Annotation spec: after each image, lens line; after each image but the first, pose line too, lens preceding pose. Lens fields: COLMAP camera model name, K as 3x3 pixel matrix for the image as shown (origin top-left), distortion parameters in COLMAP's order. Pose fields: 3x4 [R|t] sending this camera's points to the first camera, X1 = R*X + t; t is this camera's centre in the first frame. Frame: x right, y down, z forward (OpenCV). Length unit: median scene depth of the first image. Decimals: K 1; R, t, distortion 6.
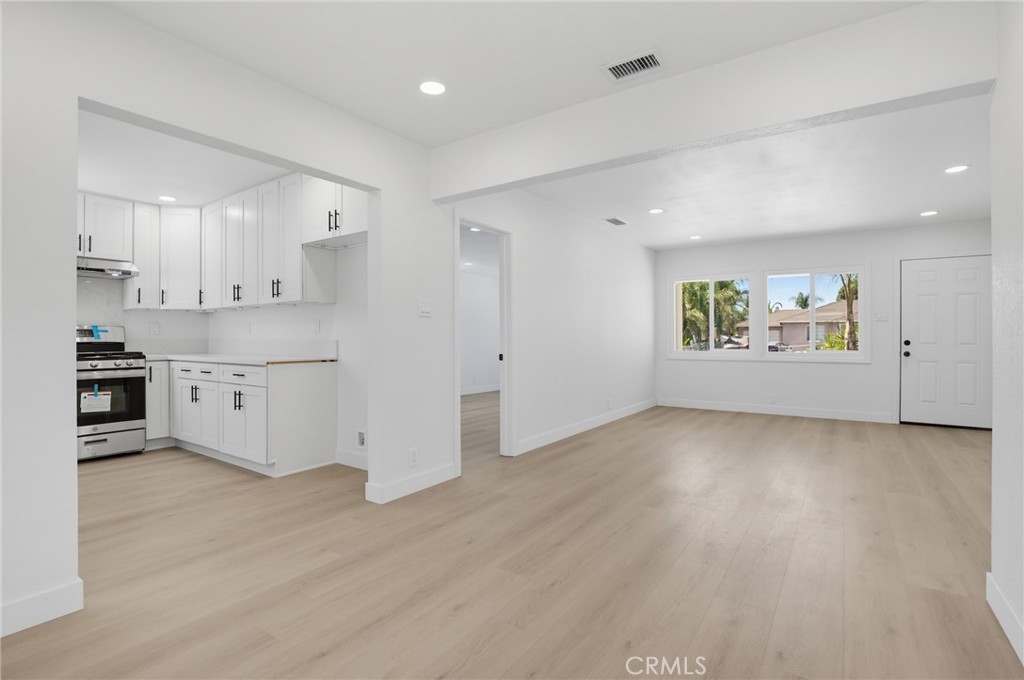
lens RADIAL K [[483.8, 0, 515.8], [0, 483.8, 334.4], [0, 0, 1]] dist [-0.027862, 0.001626]
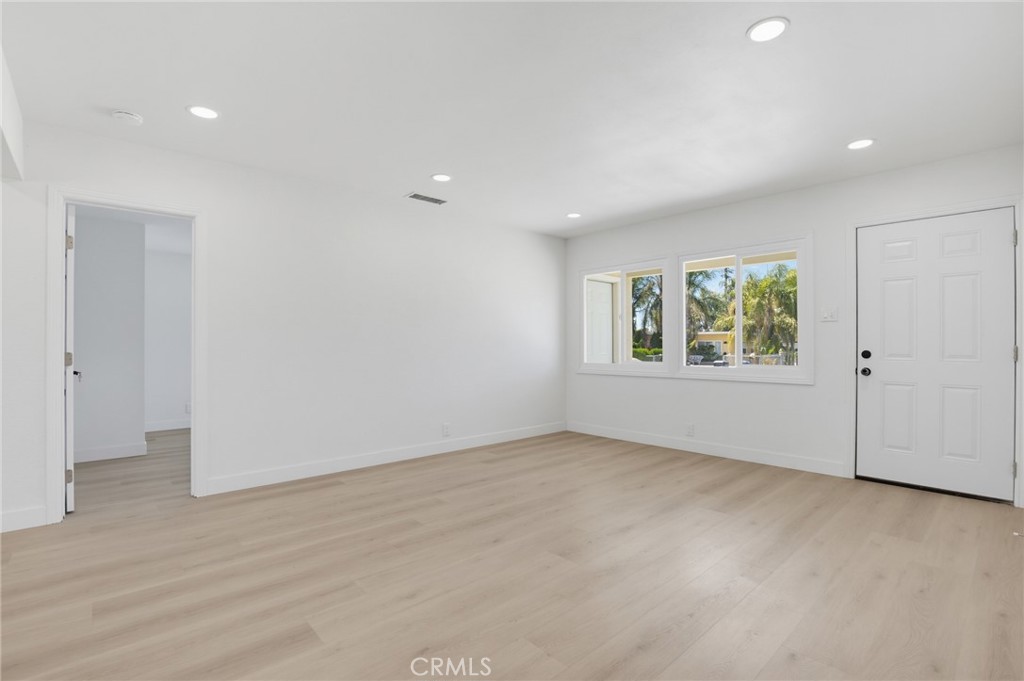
lens RADIAL K [[476.4, 0, 510.2], [0, 476.4, 340.6], [0, 0, 1]] dist [-0.029277, 0.000946]
pose [[0.974254, -0.002060, -0.225445, 0.537295], [0.000934, 0.999987, -0.005103, 0.001797], [0.225452, 0.004761, 0.974243, 0.292486]]
